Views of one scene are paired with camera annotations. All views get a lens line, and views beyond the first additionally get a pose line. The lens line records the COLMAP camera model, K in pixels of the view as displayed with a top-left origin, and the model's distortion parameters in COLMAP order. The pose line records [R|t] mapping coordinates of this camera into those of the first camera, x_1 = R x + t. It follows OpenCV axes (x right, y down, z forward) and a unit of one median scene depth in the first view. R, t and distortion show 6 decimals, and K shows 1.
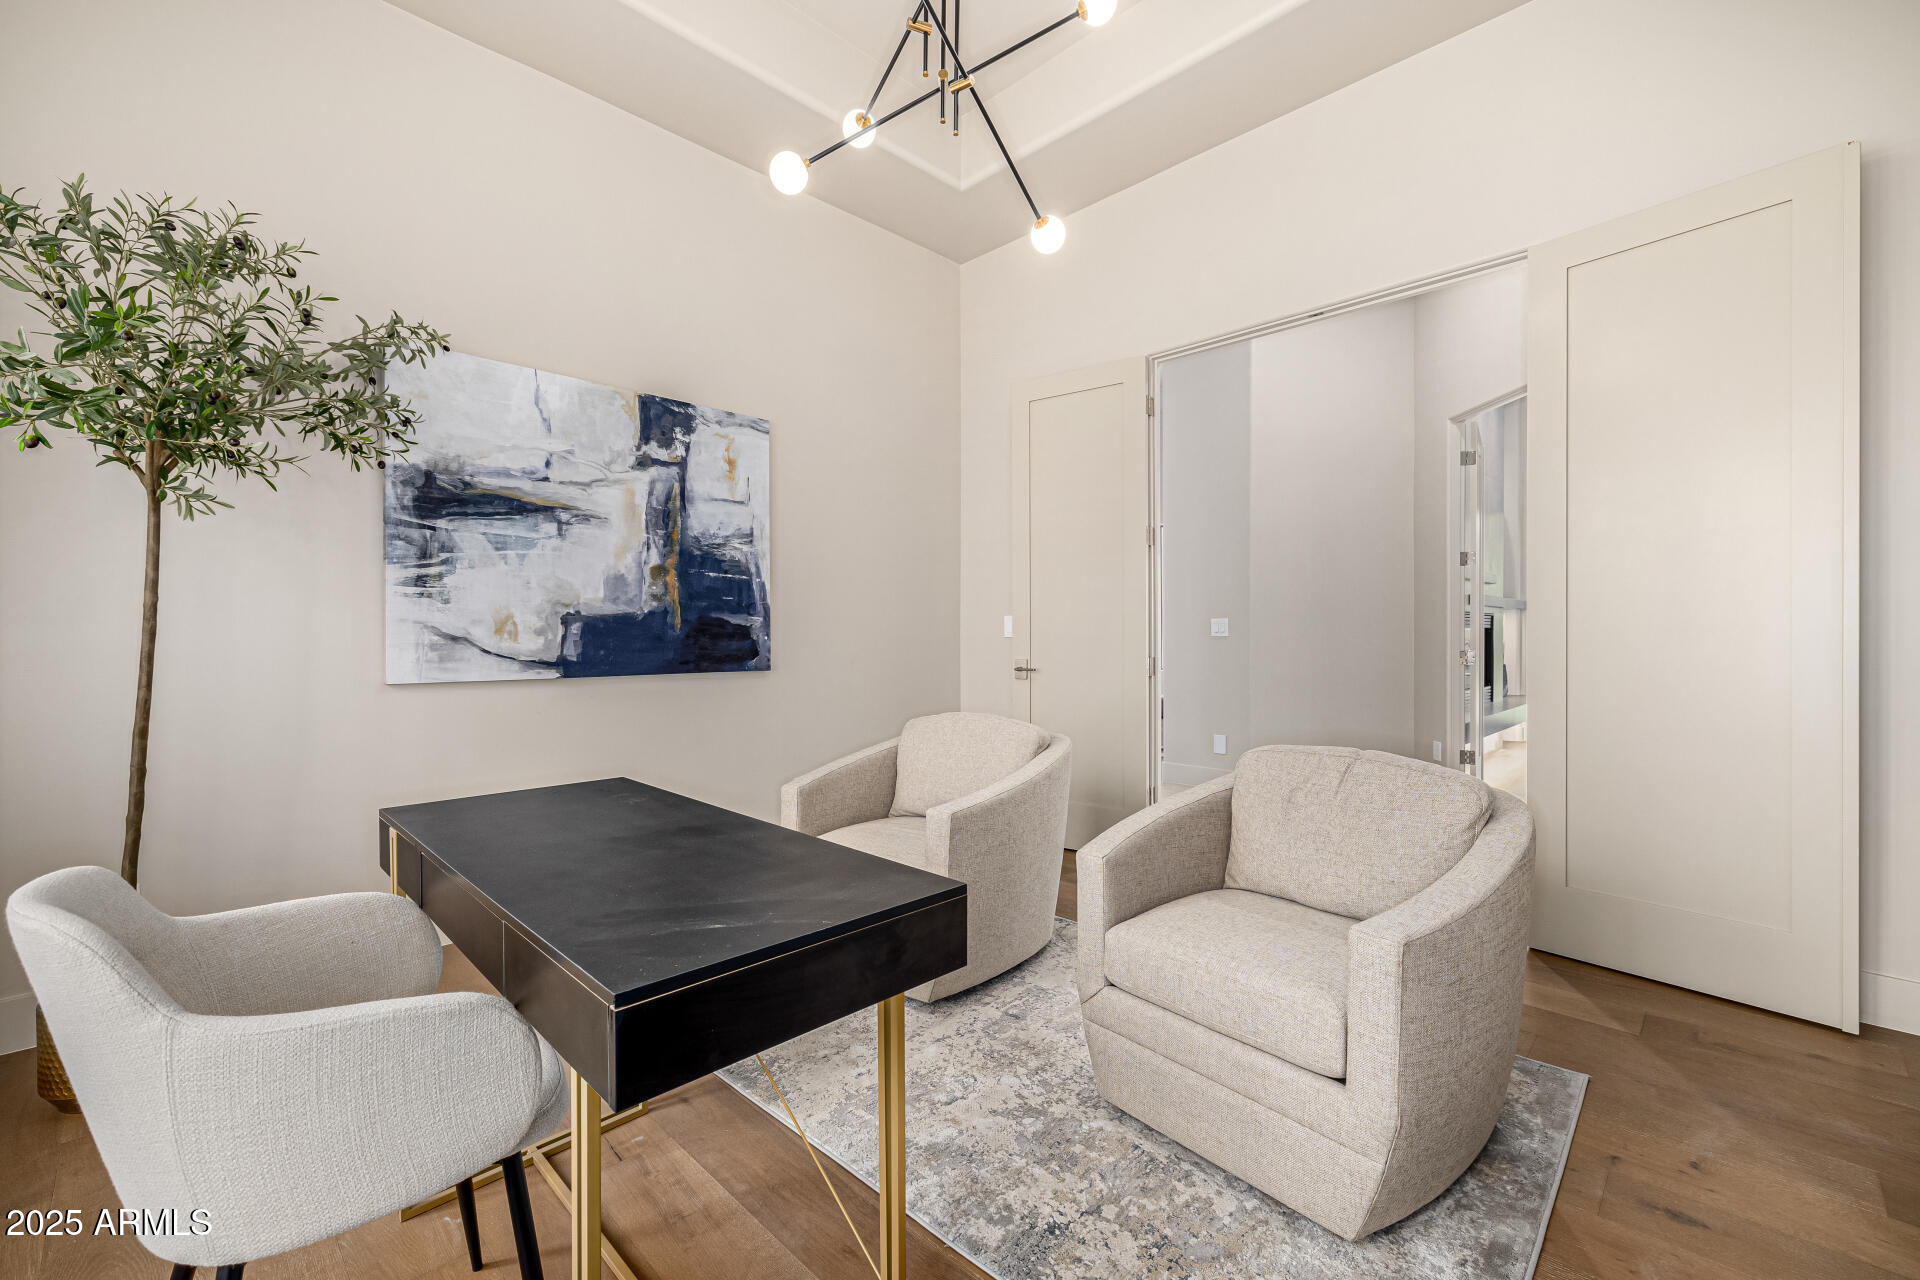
lens RADIAL K [[803.5, 0, 958.6], [0, 803.5, 637.8], [0, 0, 1]] dist [0.000052, 0.000252]
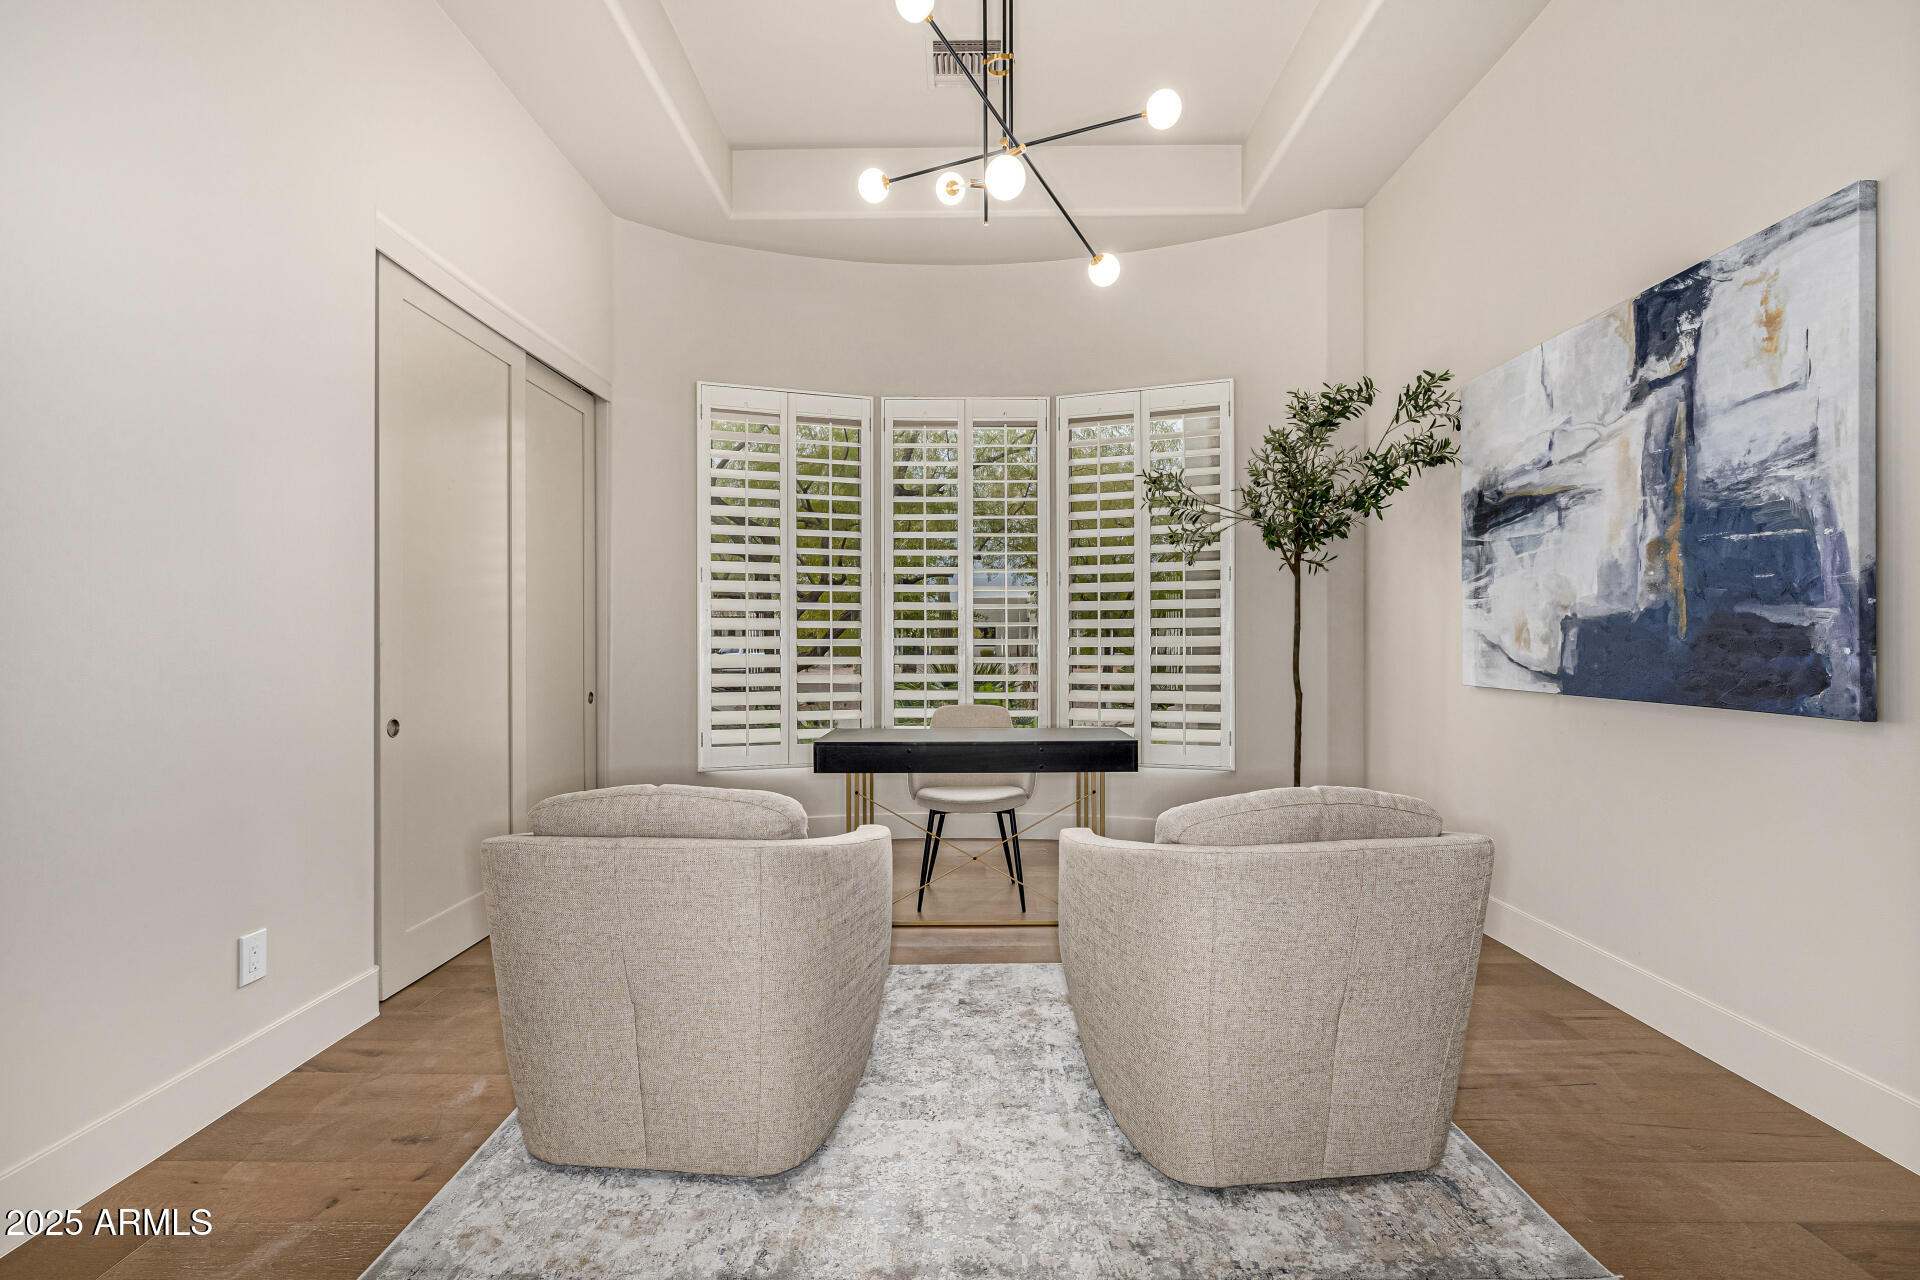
lens RADIAL K [[861.2, 0, 959.7], [0, 861.2, 641.3], [0, 0, 1]] dist [0.001109, 0.000250]
pose [[-0.718832, 0.003114, -0.695177, 0.548878], [-0.000014, 0.999990, 0.004494, -0.008710], [0.695184, 0.003240, -0.718825, 1.135489]]
